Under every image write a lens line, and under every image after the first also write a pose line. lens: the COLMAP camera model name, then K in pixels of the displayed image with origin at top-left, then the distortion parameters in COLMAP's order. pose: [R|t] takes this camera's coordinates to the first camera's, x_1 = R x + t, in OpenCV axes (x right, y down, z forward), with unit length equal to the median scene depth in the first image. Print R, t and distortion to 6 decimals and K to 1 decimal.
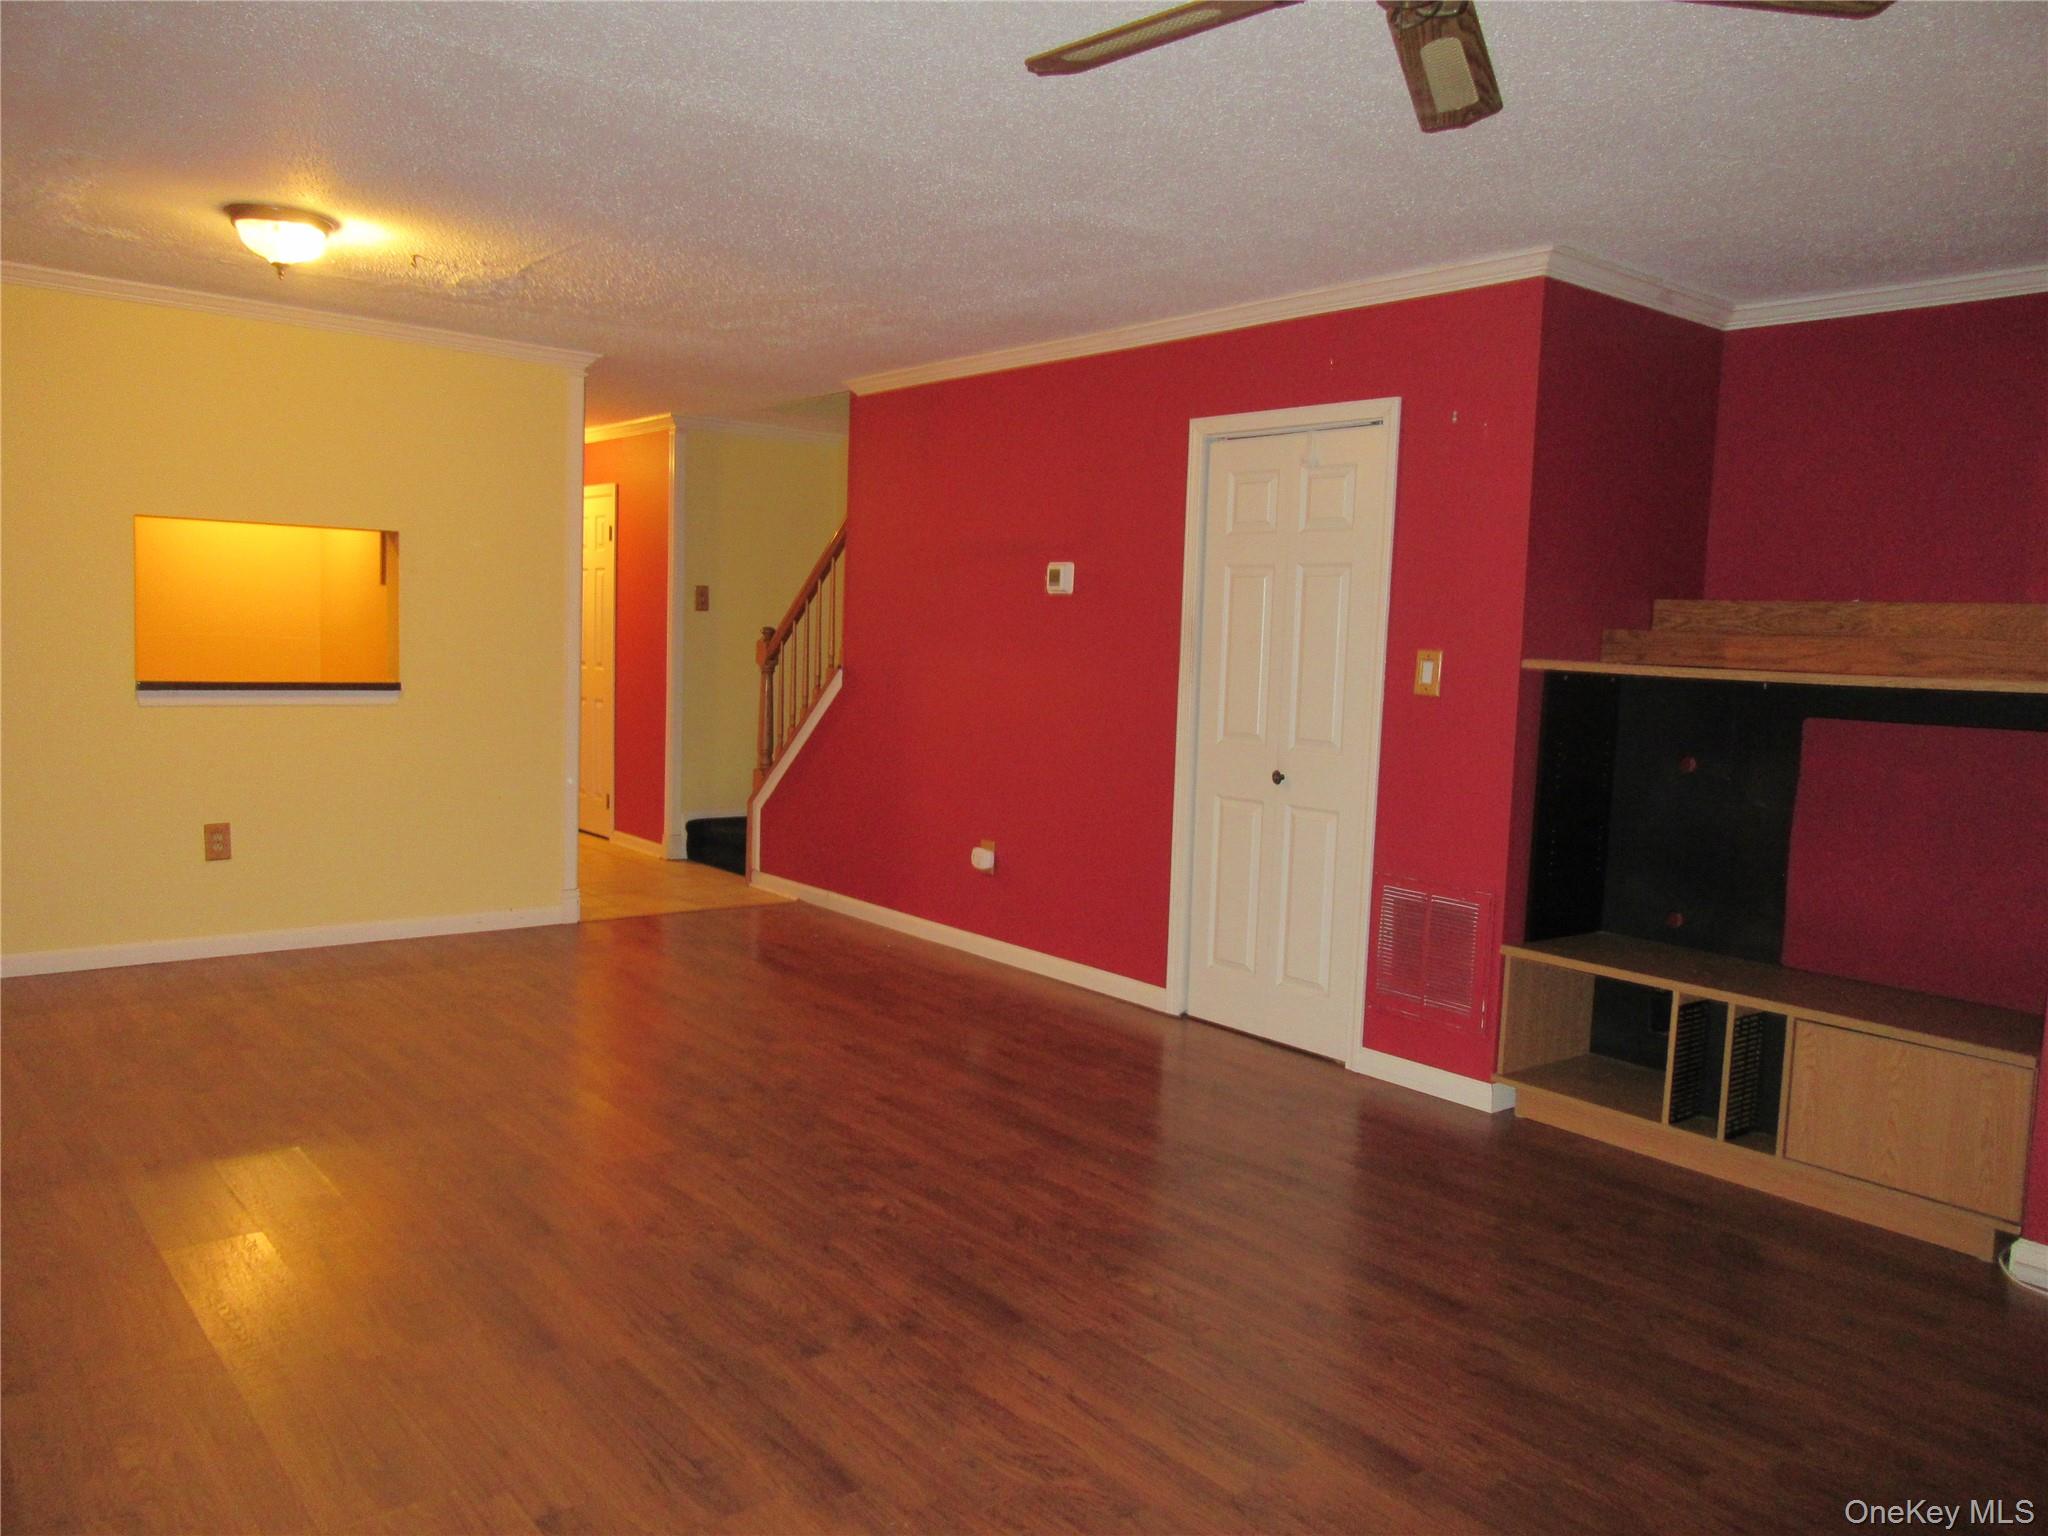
lens RADIAL K [[1517.9, 0, 1026.3], [0, 1517.9, 768.0], [0, 0, 1]] dist [-0.007939, 0.017077]
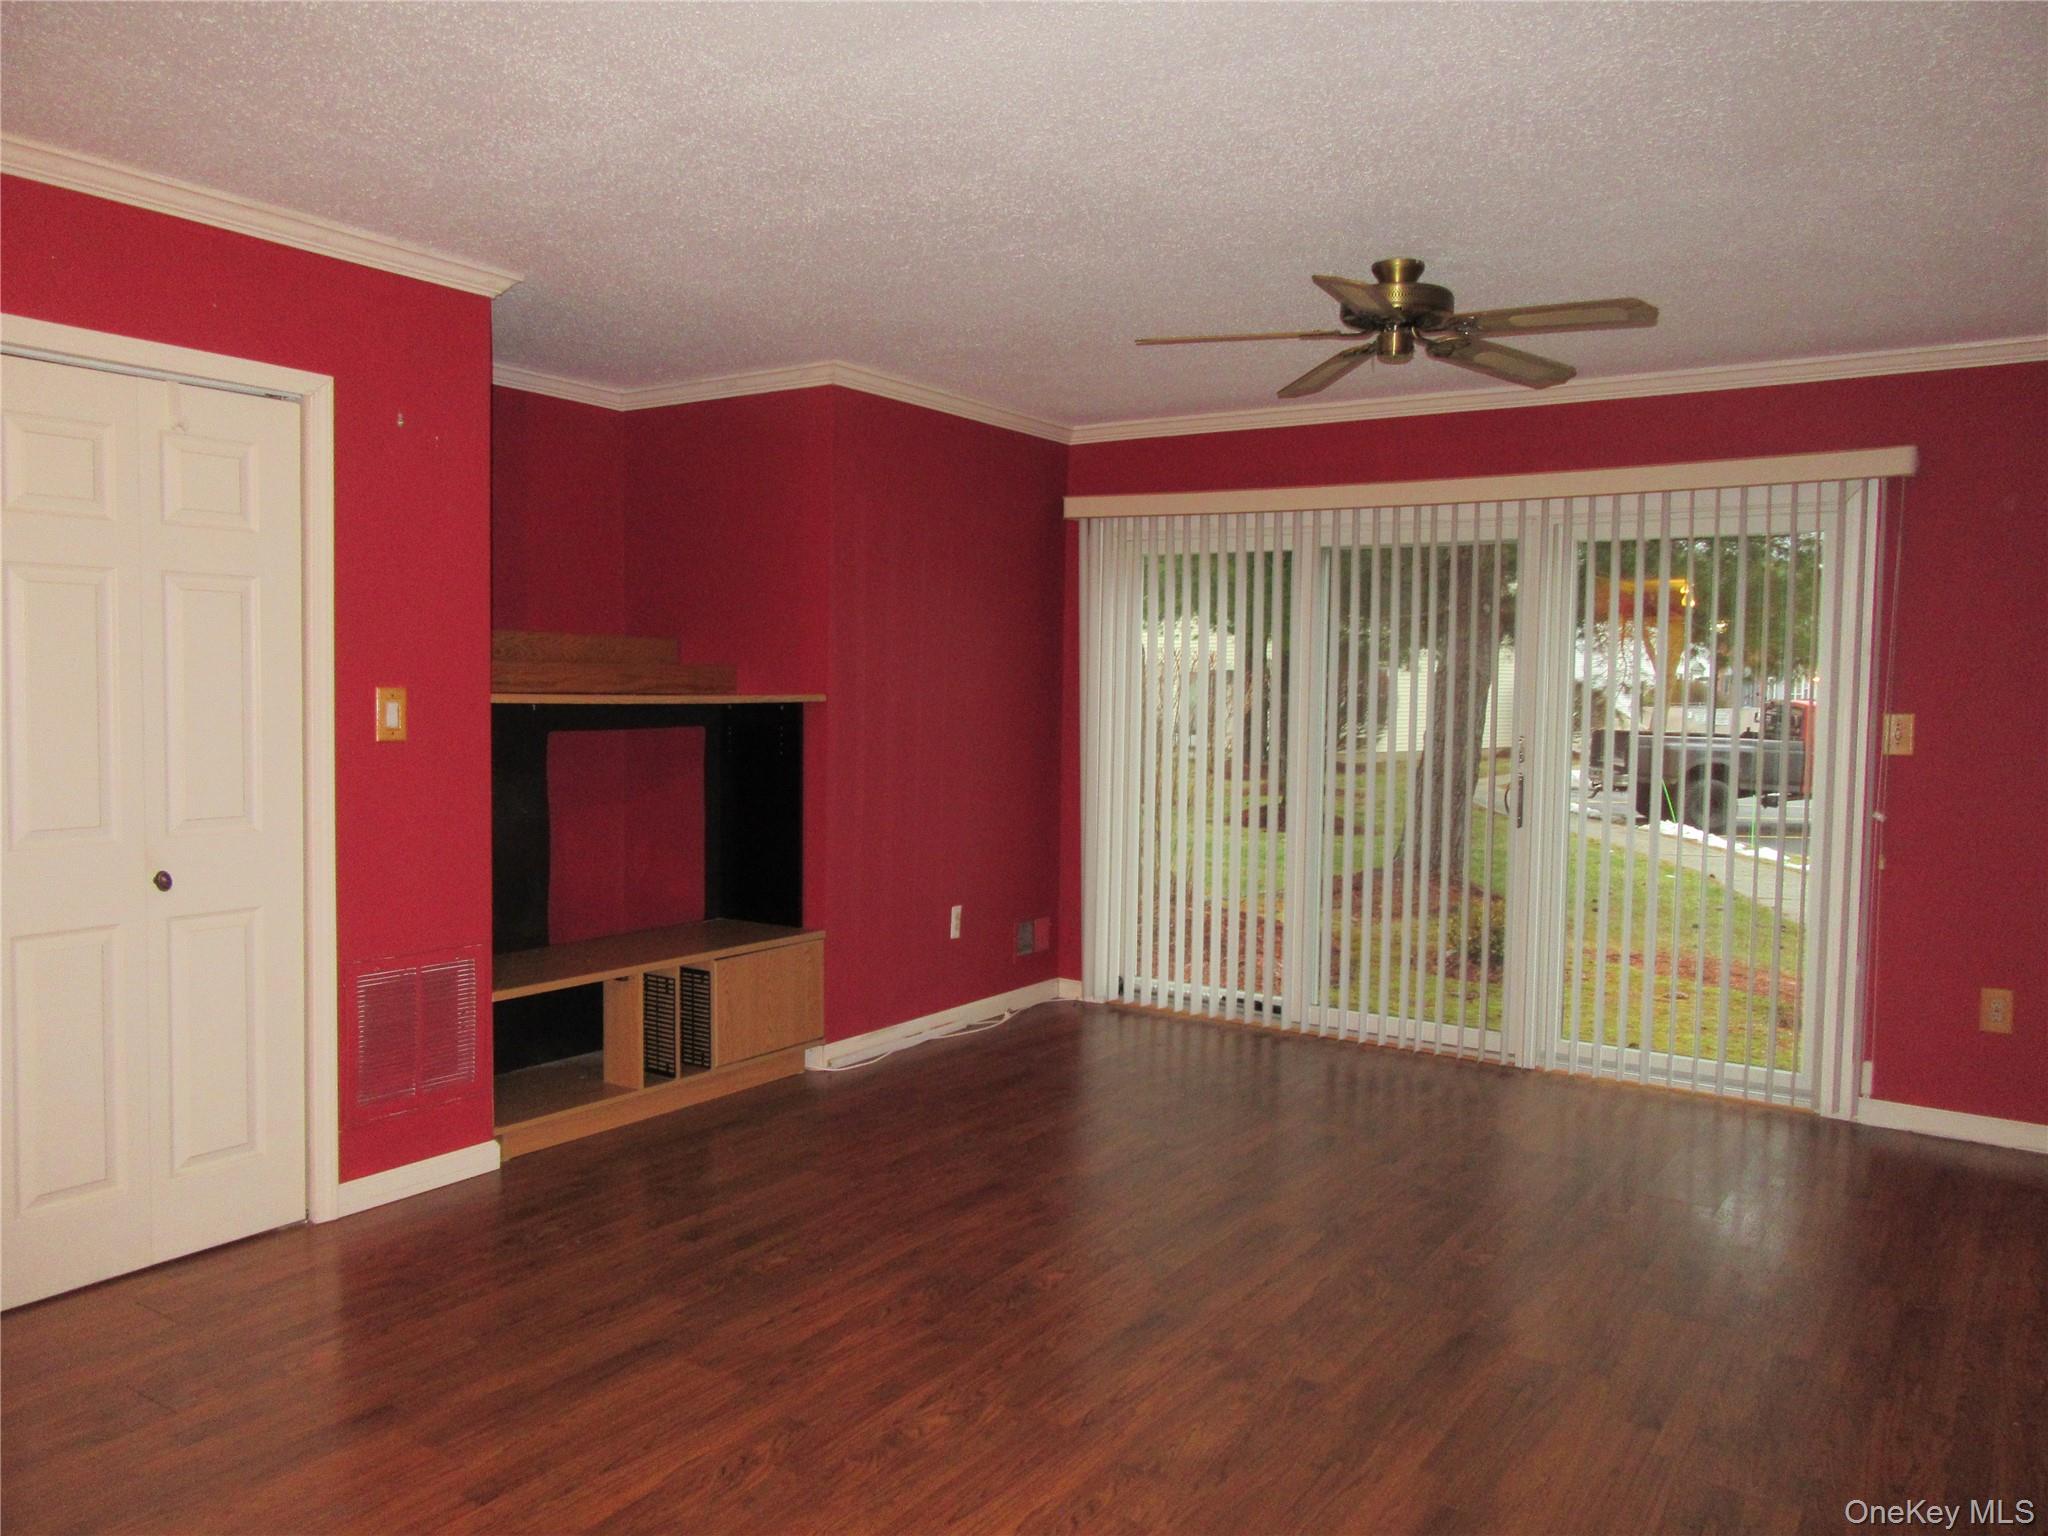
lens RADIAL K [[1517.9, 0, 1033.5], [0, 1517.9, 766.5], [0, 0, 1]] dist [-0.007939, 0.017077]
pose [[-0.287522, -0.096929, 0.952857, -0.709111], [0.058171, 0.991262, 0.118388, -0.122786], [-0.956006, 0.089468, -0.279372, 0.965899]]
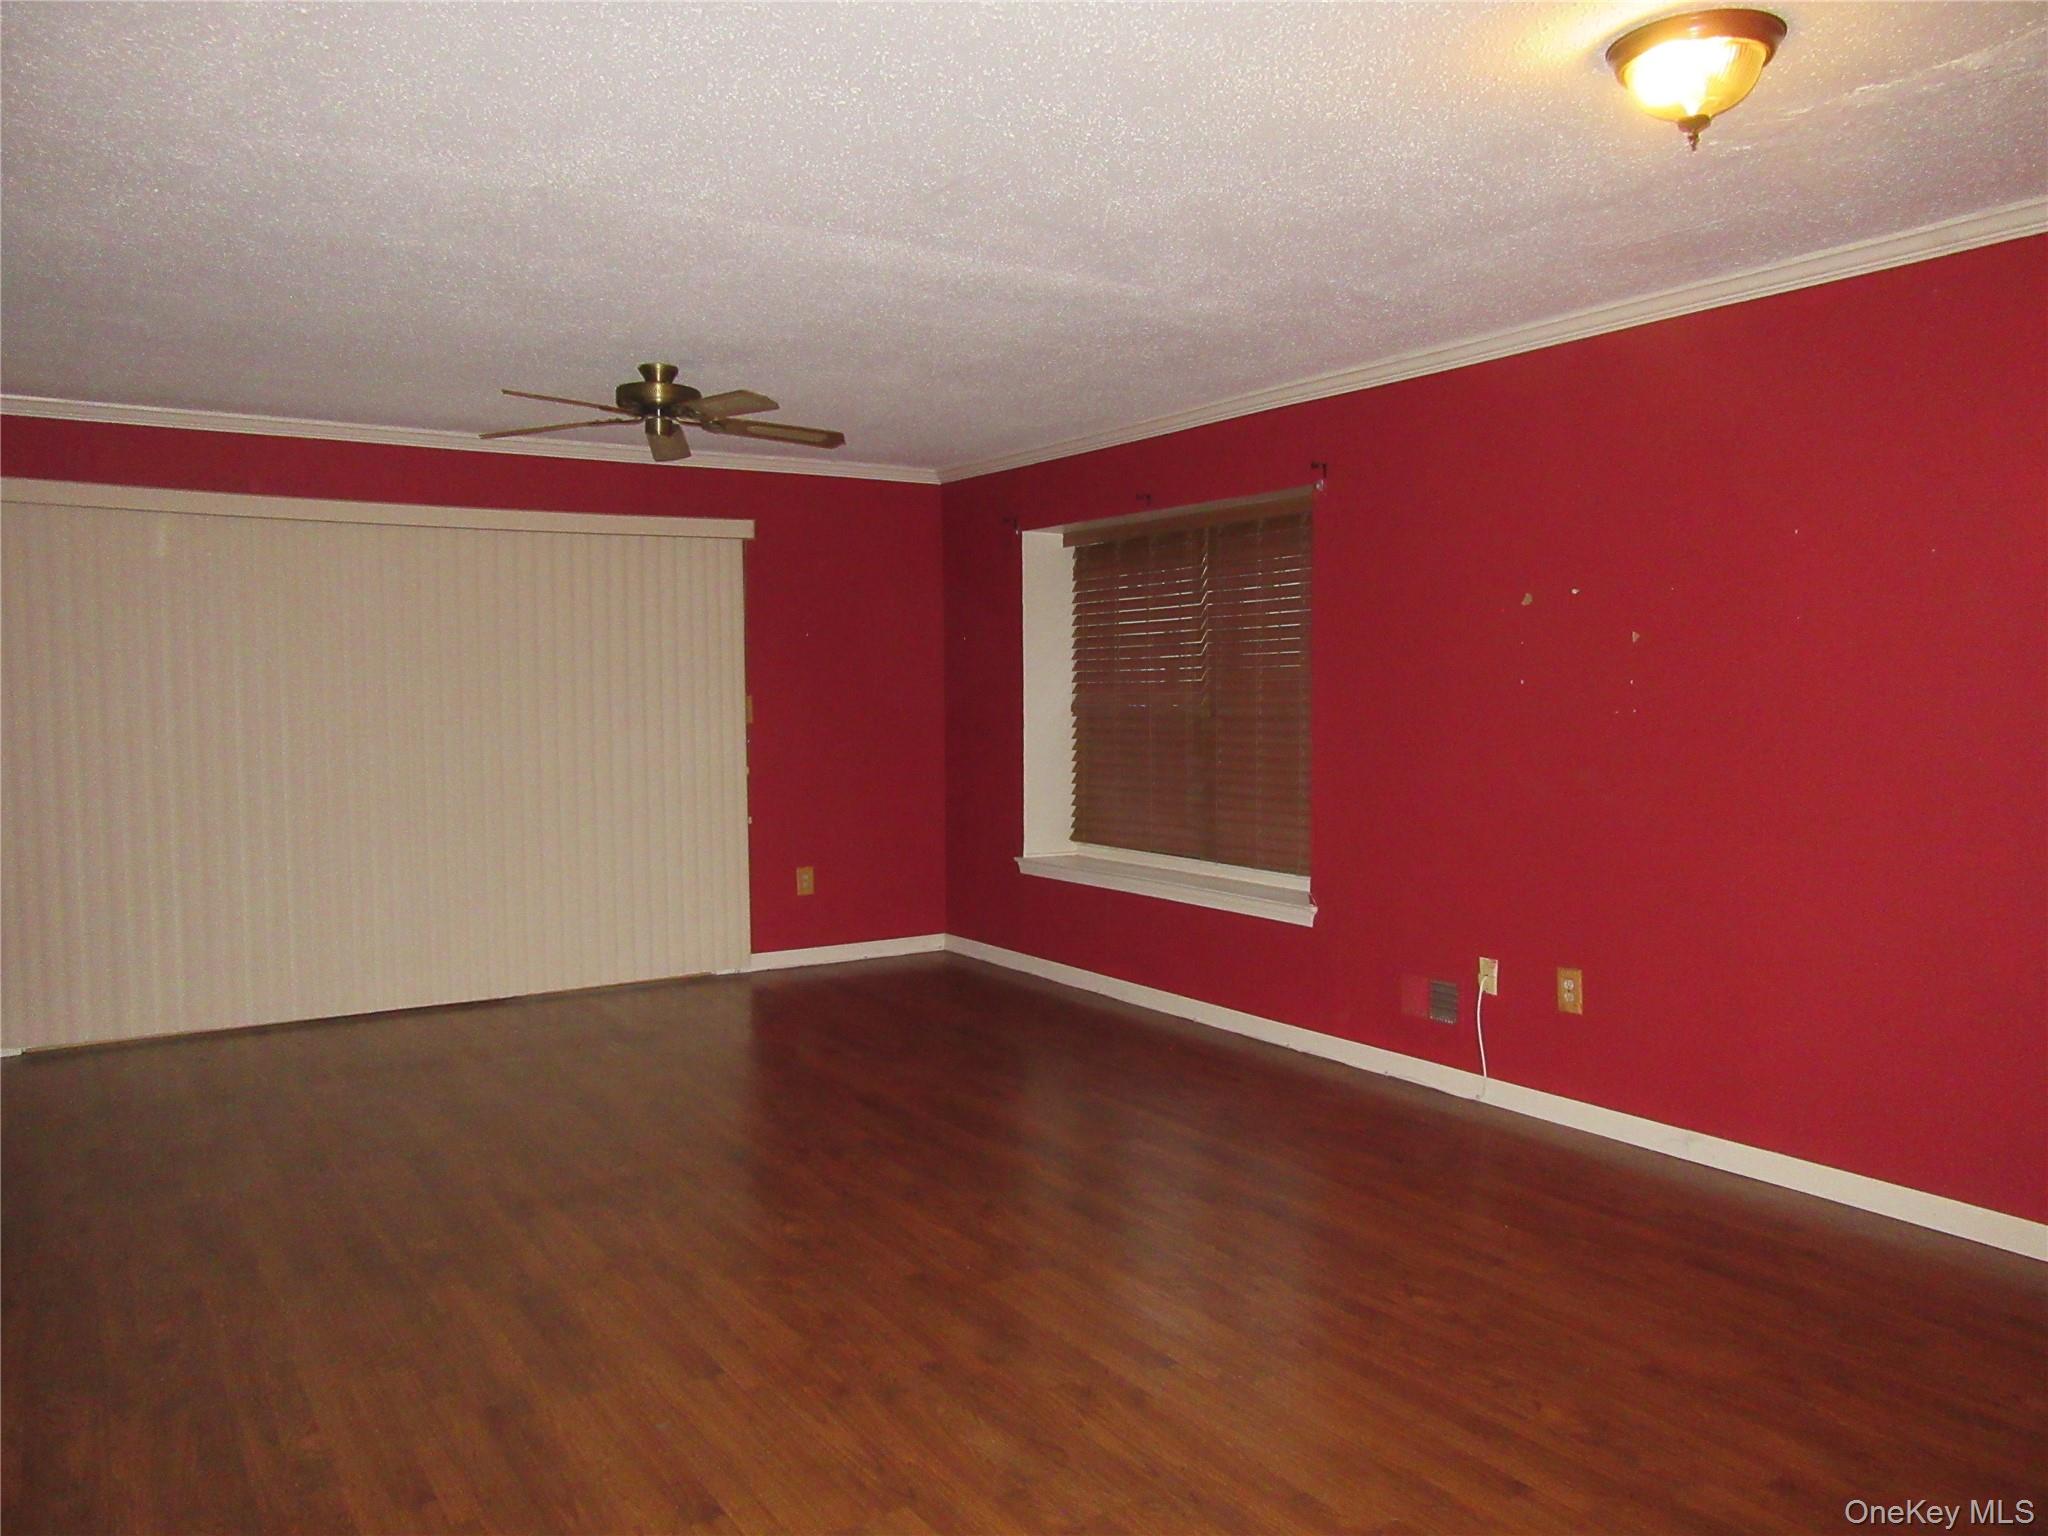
lens RADIAL K [[1517.9, 0, 1030.6], [0, 1517.9, 773.1], [0, 0, 1]] dist [-0.007939, 0.017077]
pose [[-0.993631, -0.036238, 0.106699, -0.314651], [-0.019937, 0.988477, 0.150053, -0.167784], [-0.110908, 0.146970, -0.982903, 1.684558]]
